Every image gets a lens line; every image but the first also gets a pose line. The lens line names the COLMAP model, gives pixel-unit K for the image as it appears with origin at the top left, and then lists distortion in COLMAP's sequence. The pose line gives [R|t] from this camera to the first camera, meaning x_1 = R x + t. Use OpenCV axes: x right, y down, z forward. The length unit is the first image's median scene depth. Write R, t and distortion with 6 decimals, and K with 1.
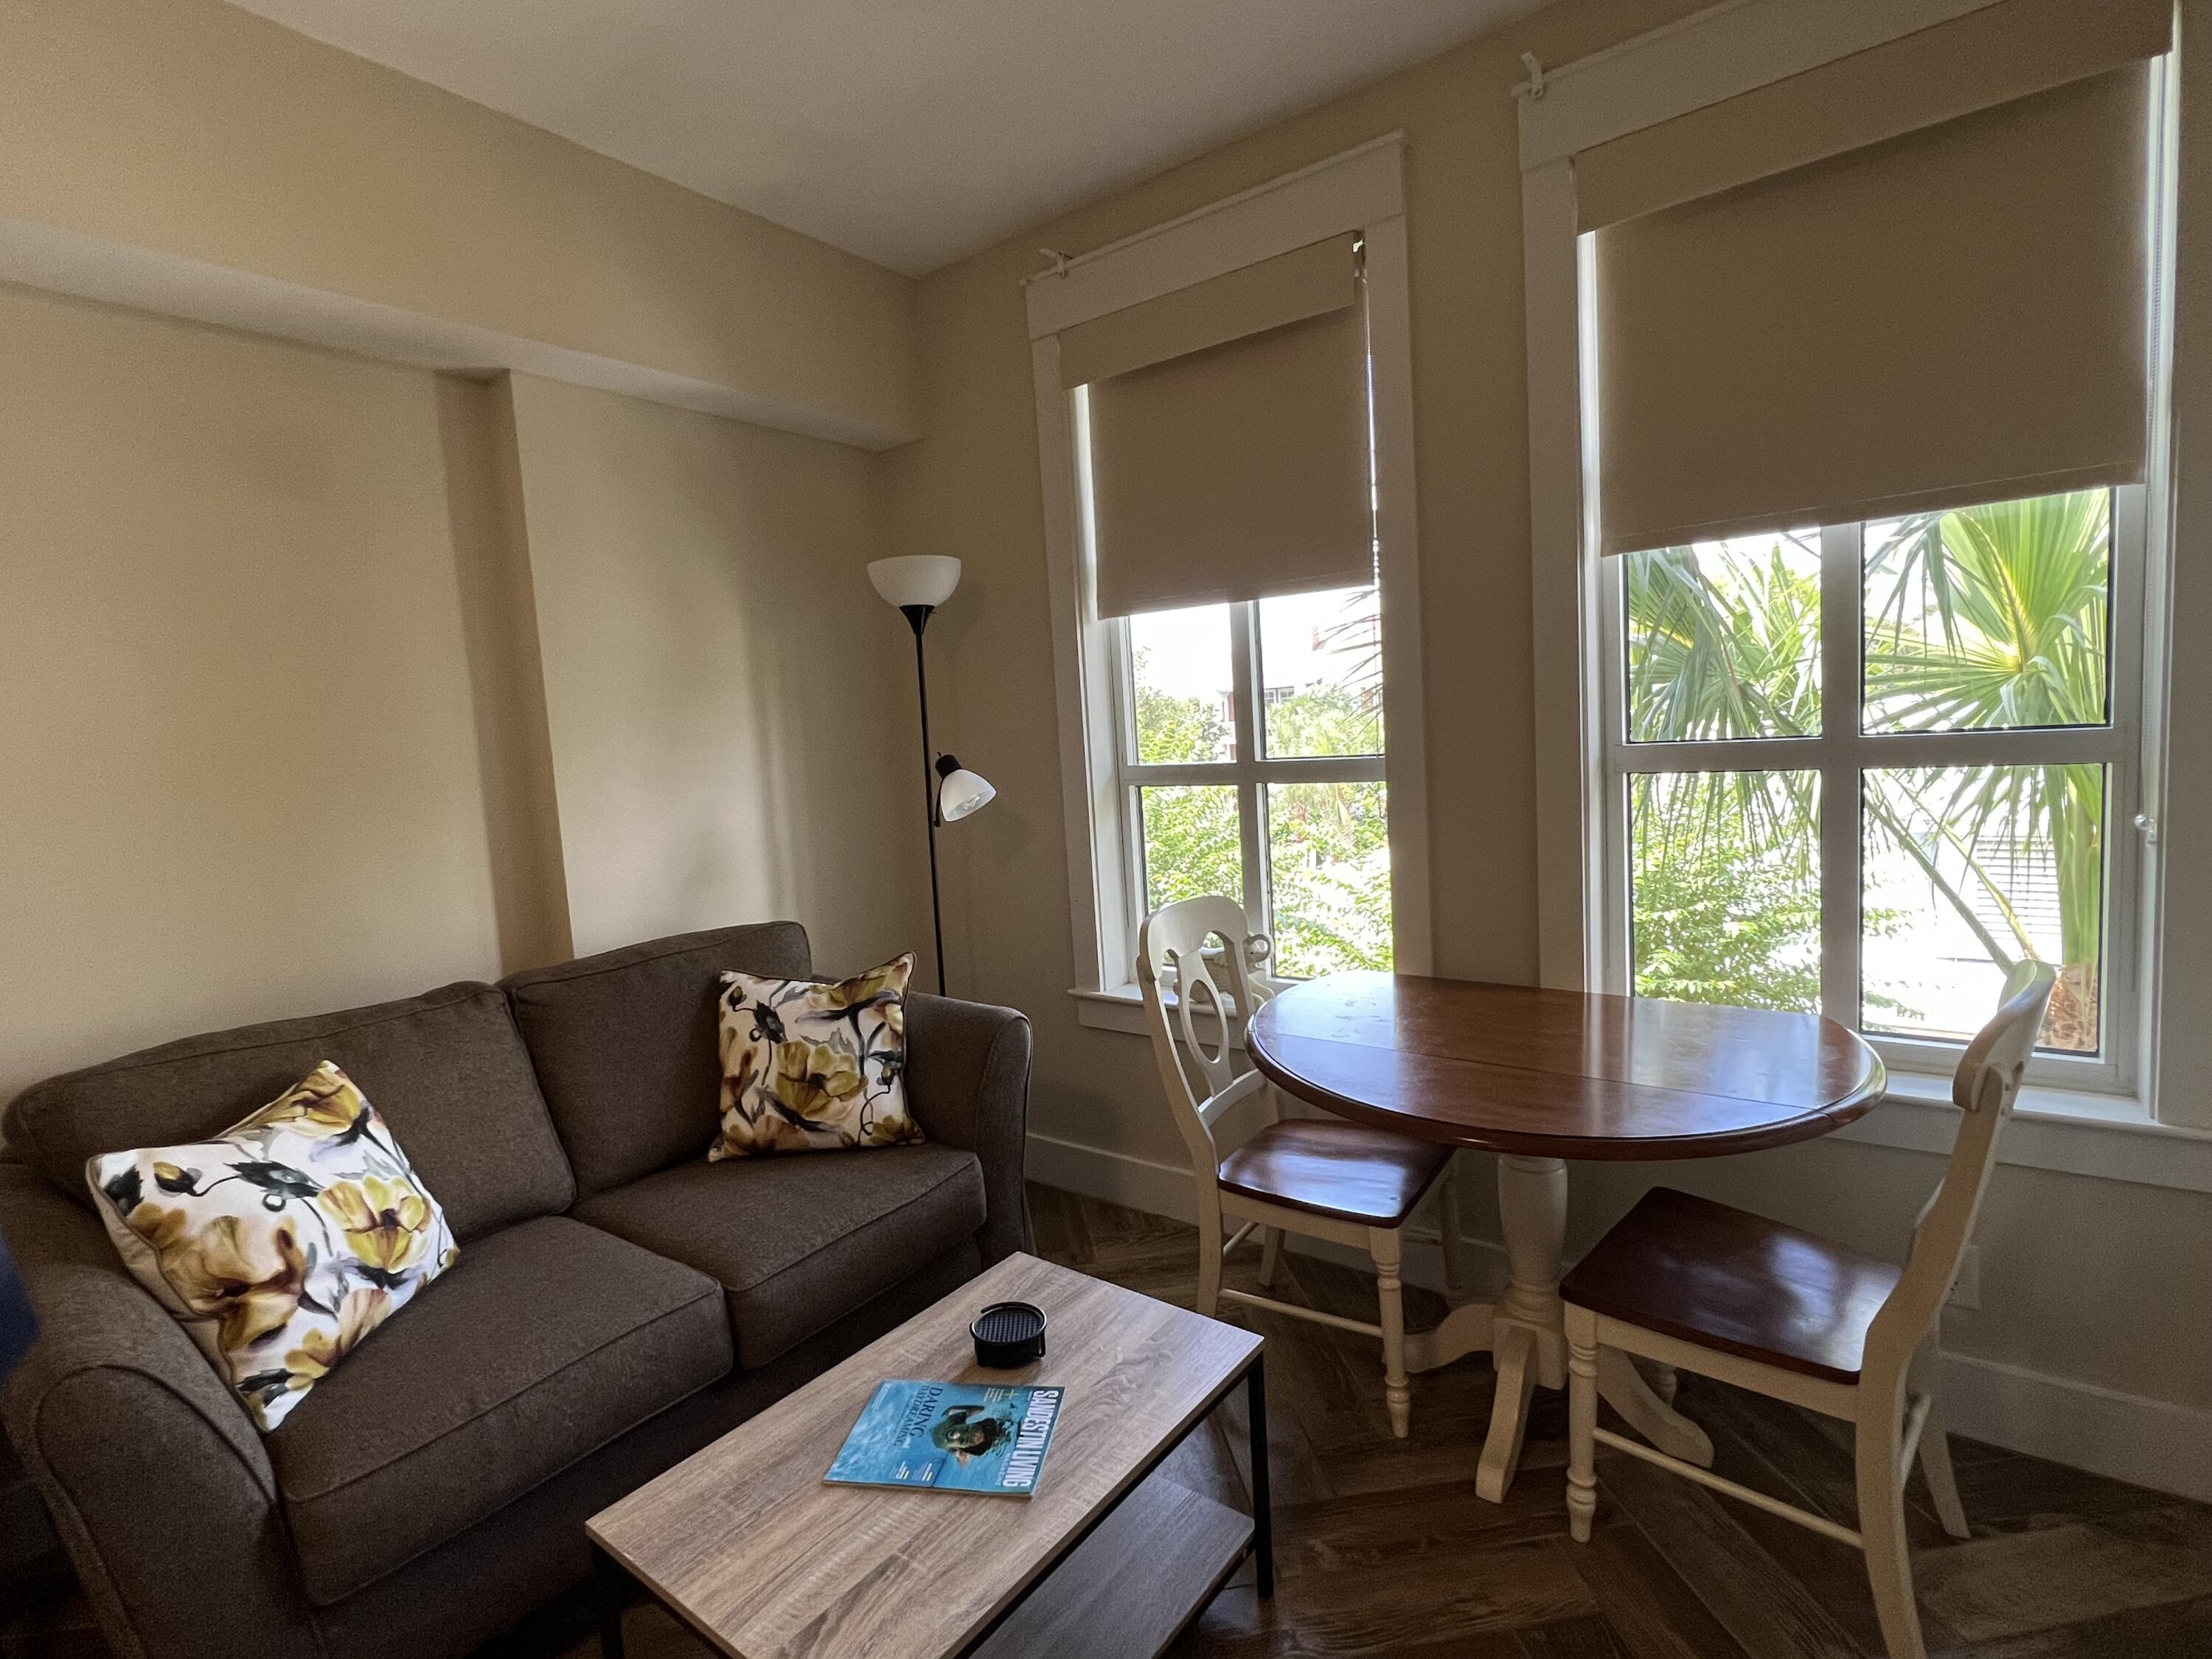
lens RADIAL K [[1073.4, 0, 1096.2], [0, 1073.4, 824.3], [0, 0, 1]] dist [-0.002135, 0.000279]
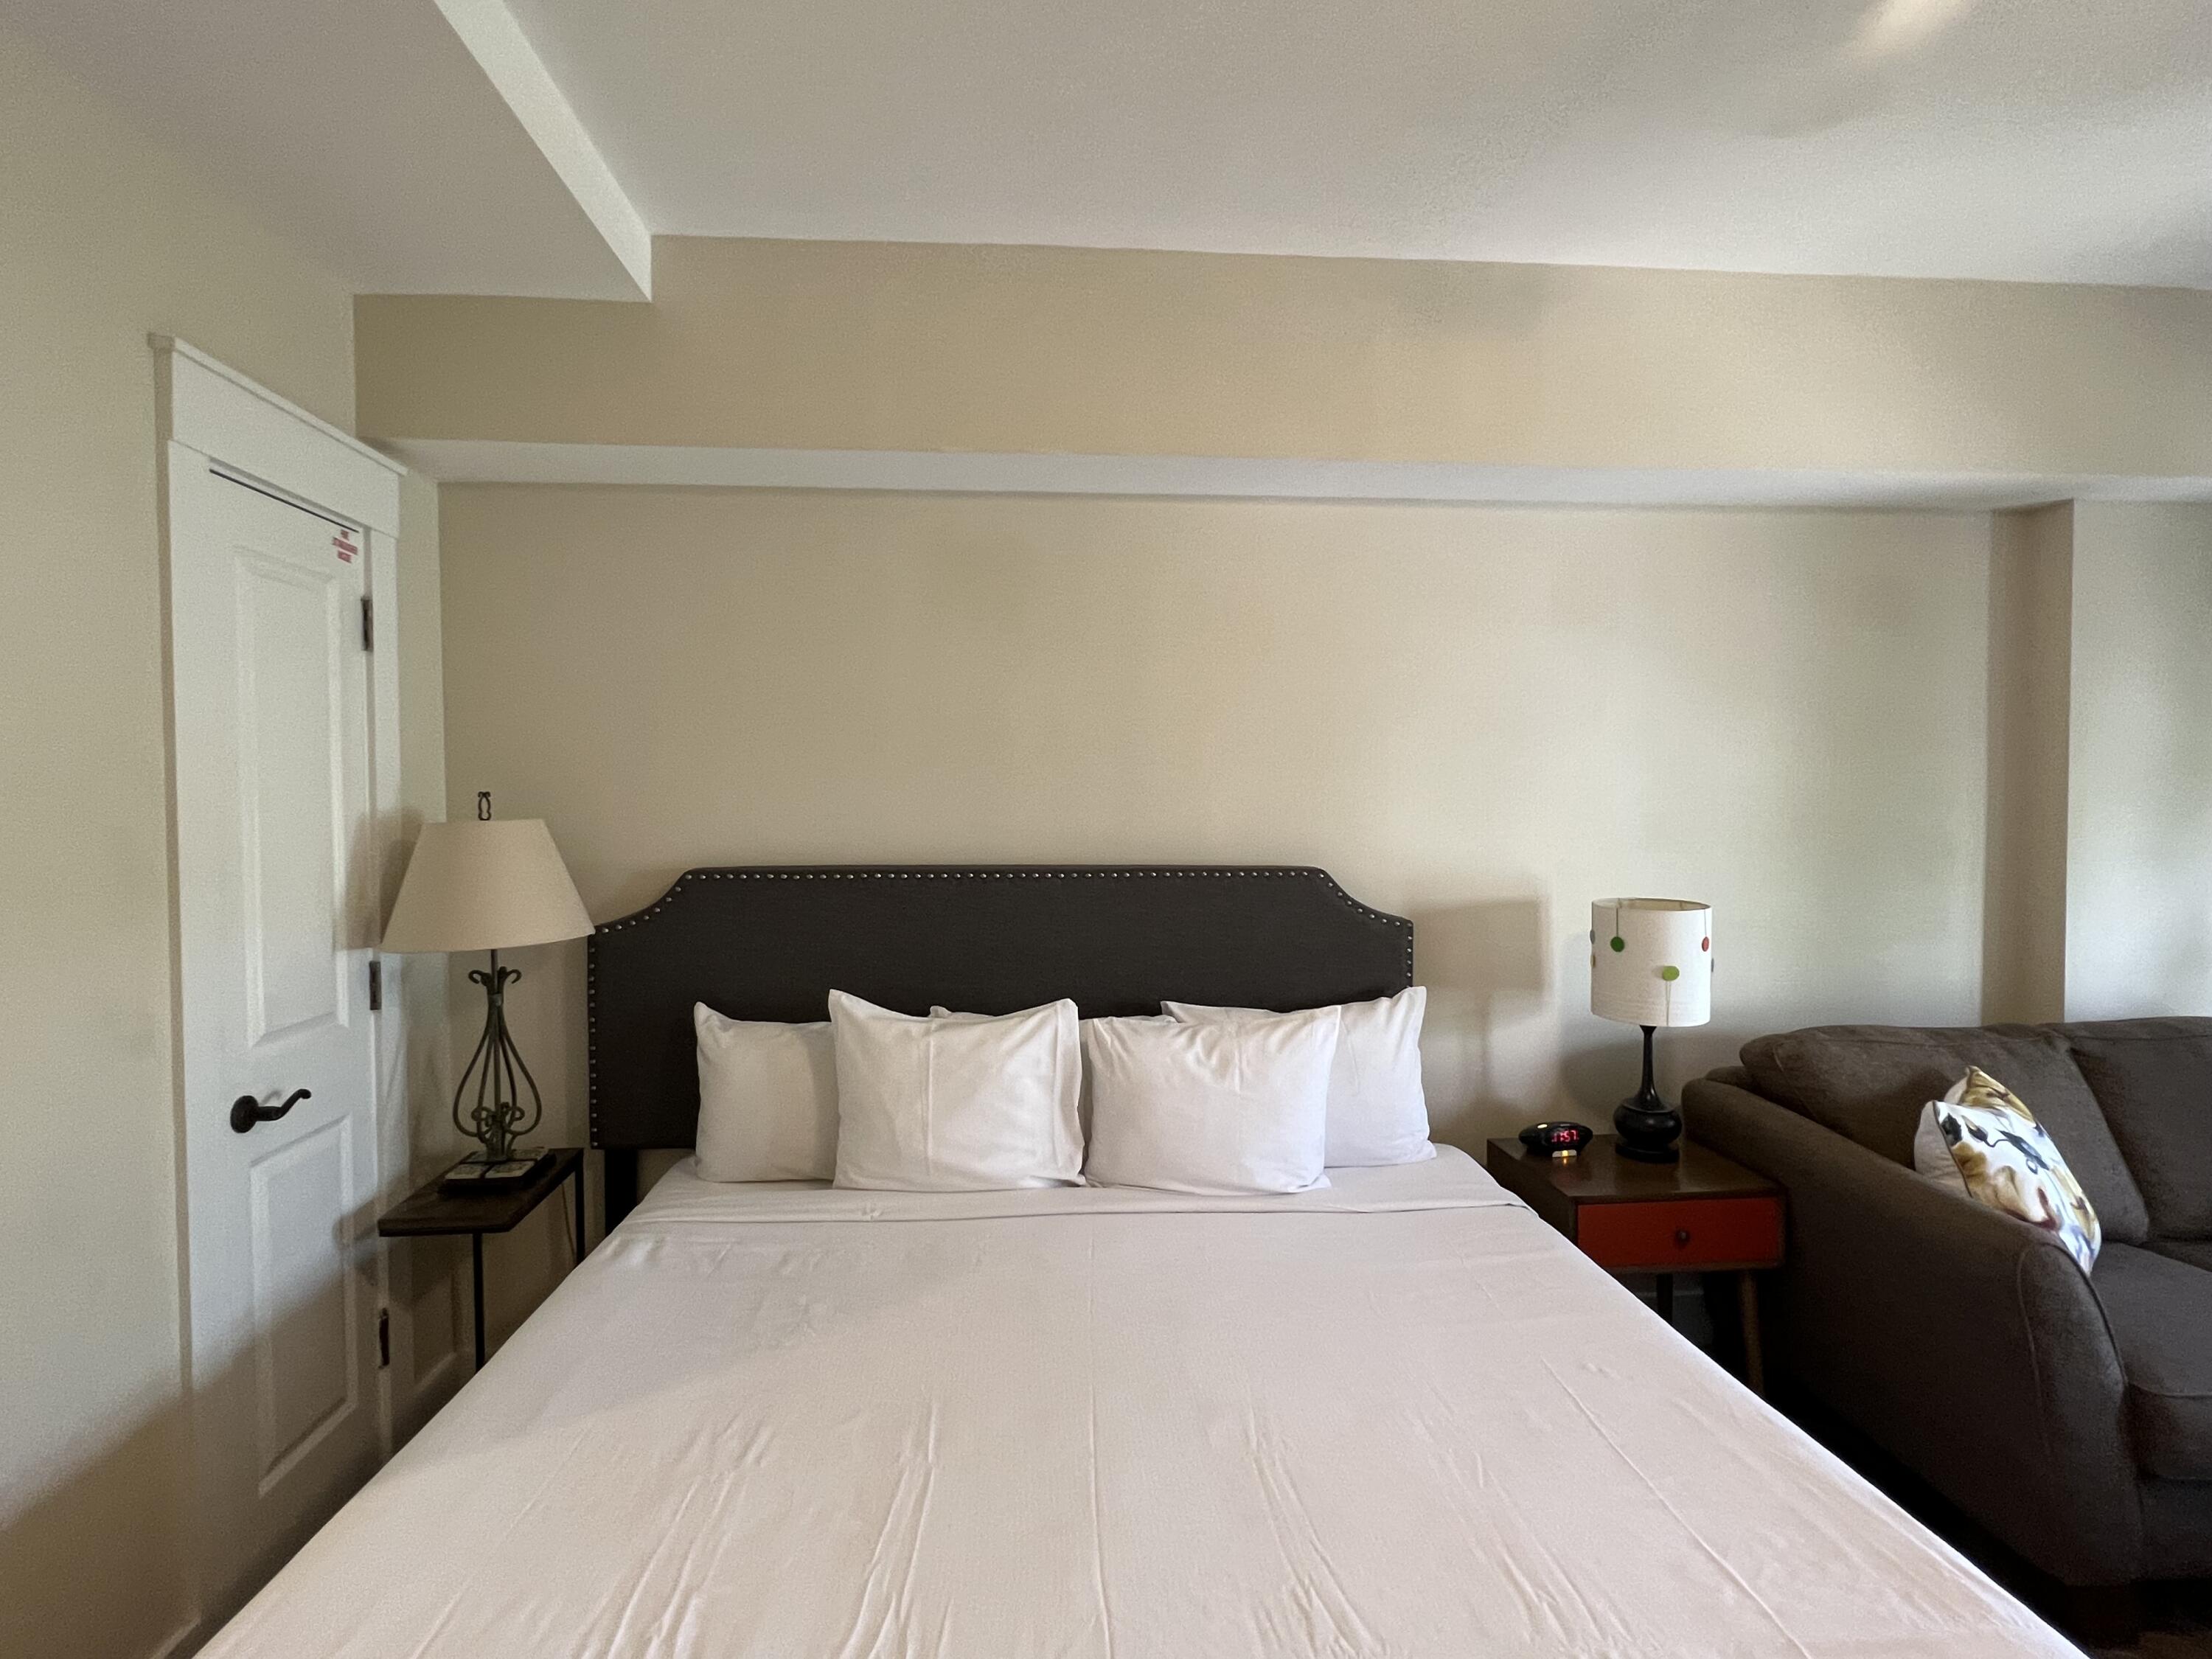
lens RADIAL K [[1073.4, 0, 1096.2], [0, 1073.4, 824.3], [0, 0, 1]] dist [-0.002135, 0.000279]
pose [[0.667475, 0.075708, -0.740773, -0.399884], [-0.102694, 0.994671, 0.009124, 0.020232], [0.737517, 0.069983, 0.671693, -0.563423]]
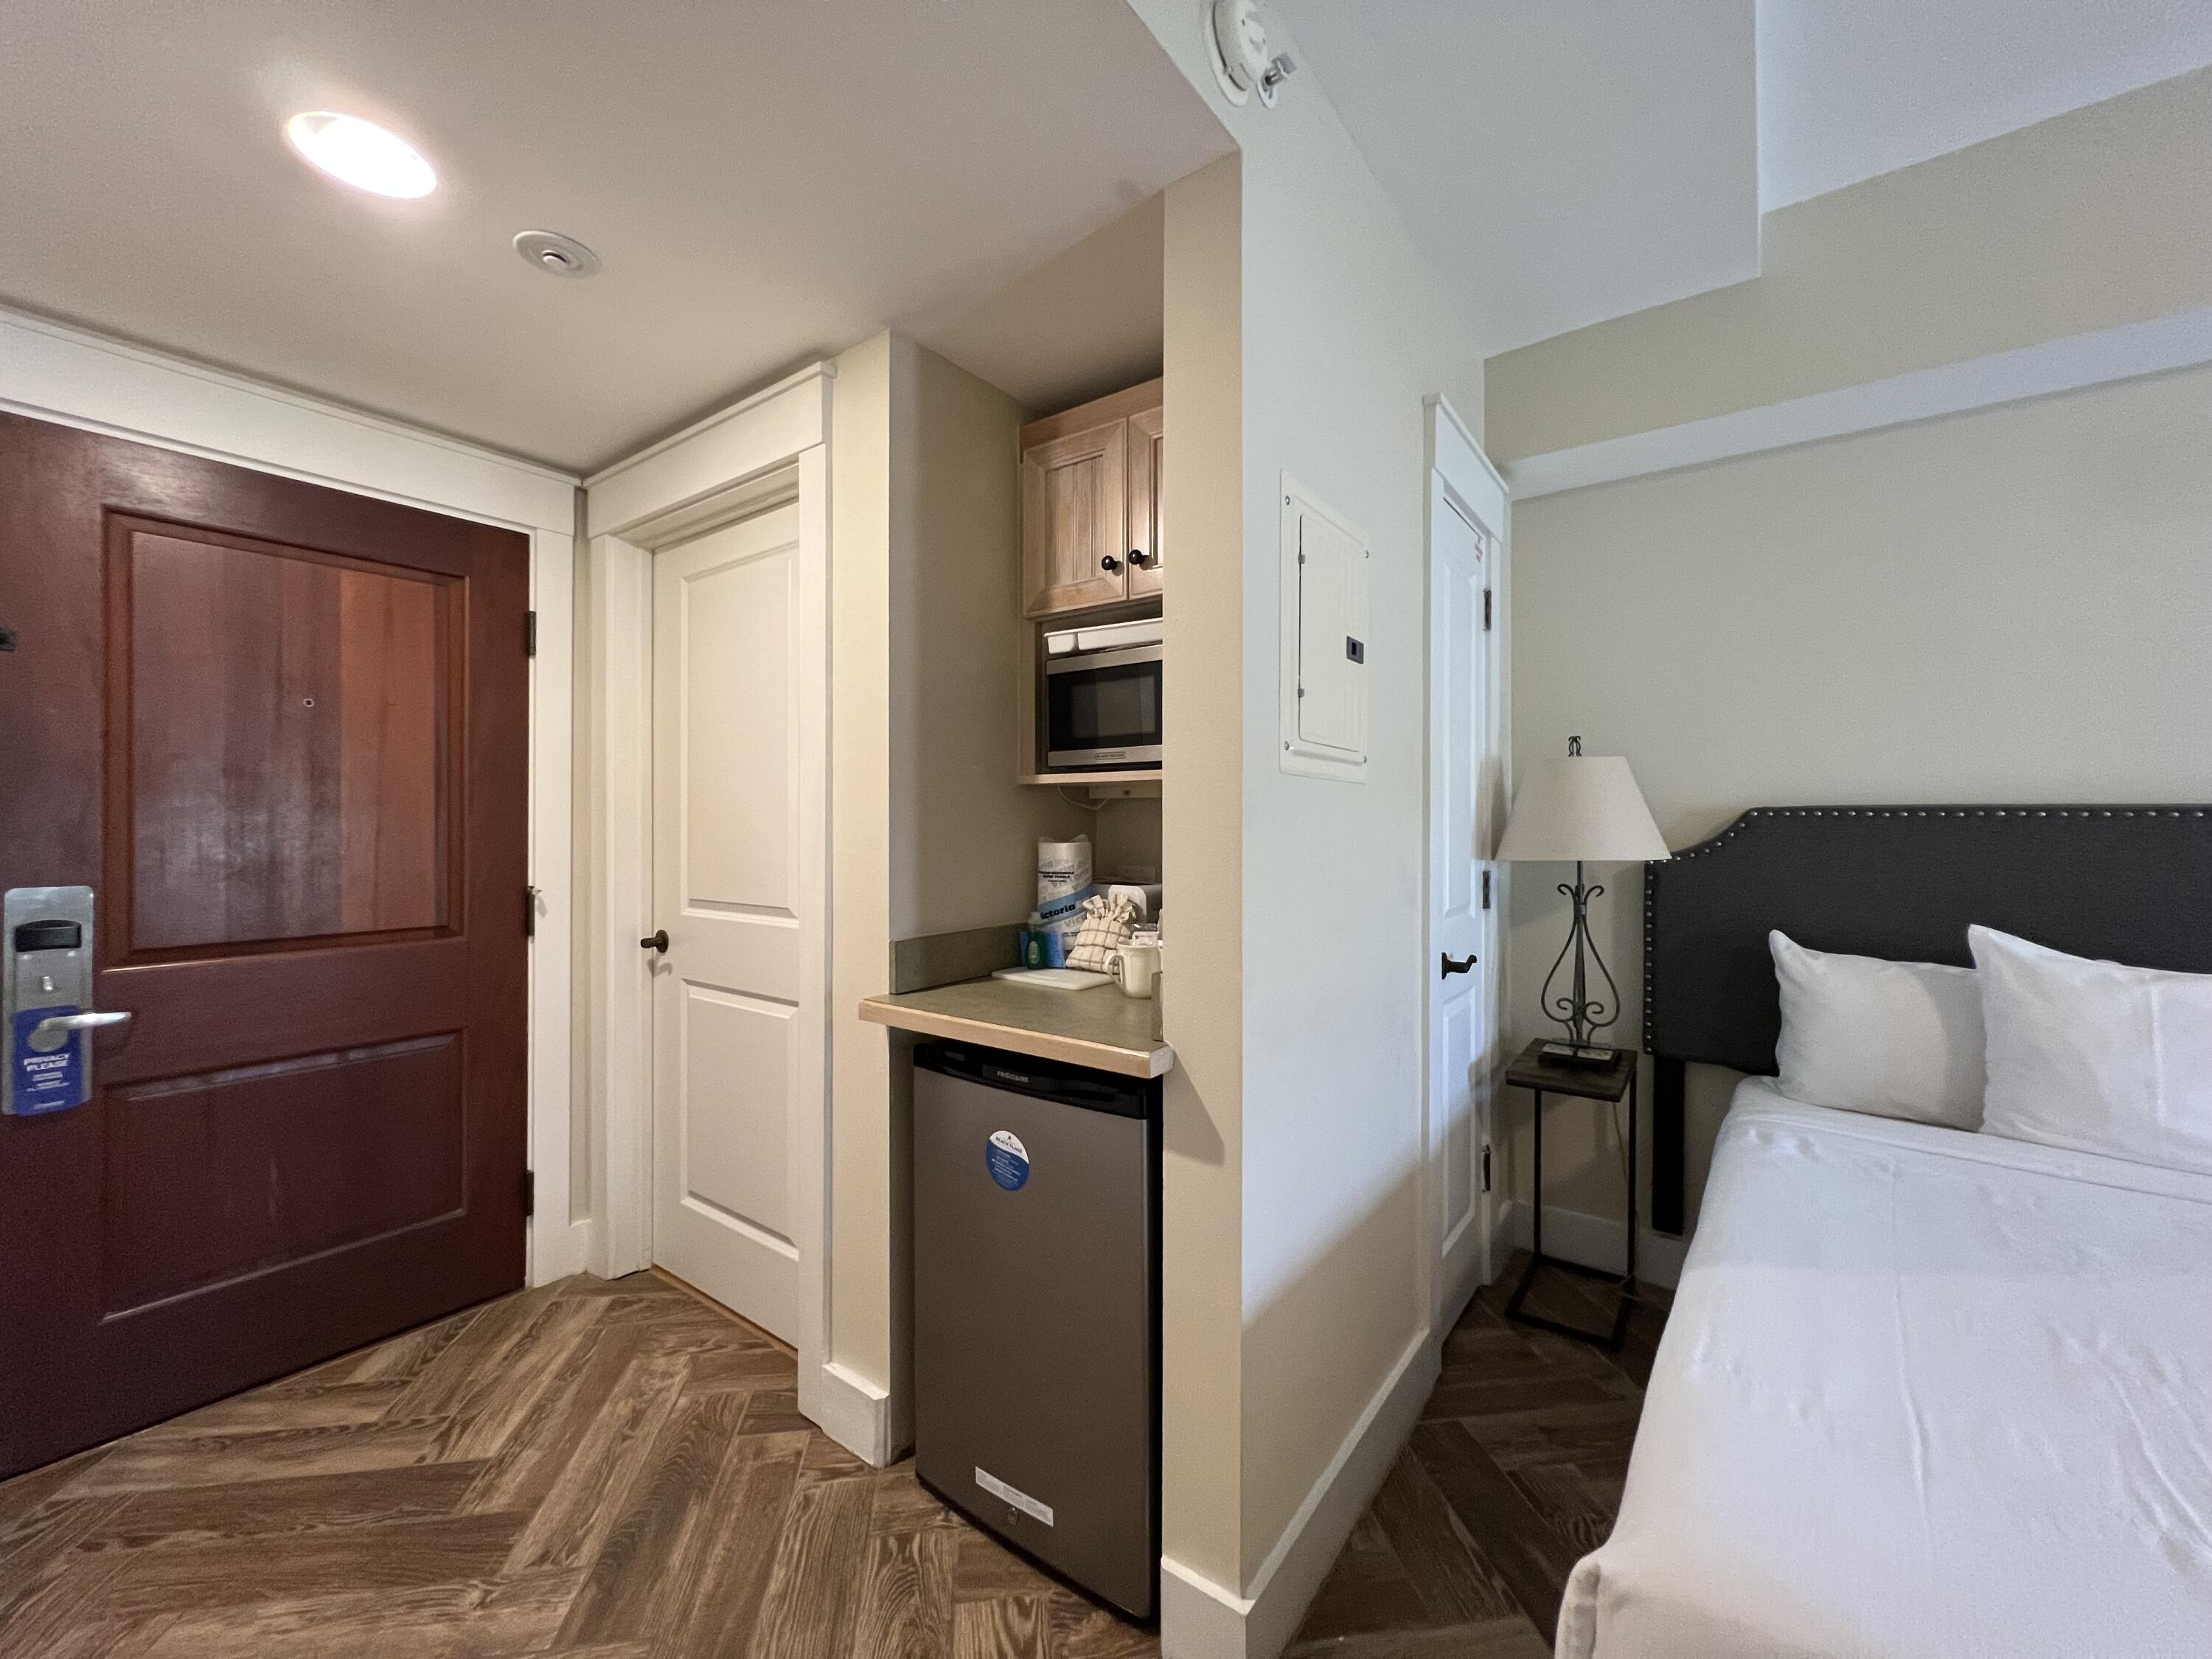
lens RADIAL K [[884.3, 0, 1099.6], [0, 884.3, 822.6], [0, 0, 1]] dist [-0.001641, 0.000457]
pose [[0.004598, 0.058703, -0.998265, -0.531533], [-0.093588, 0.993919, 0.058016, 0.152474], [0.995600, 0.093159, 0.010064, -0.861970]]
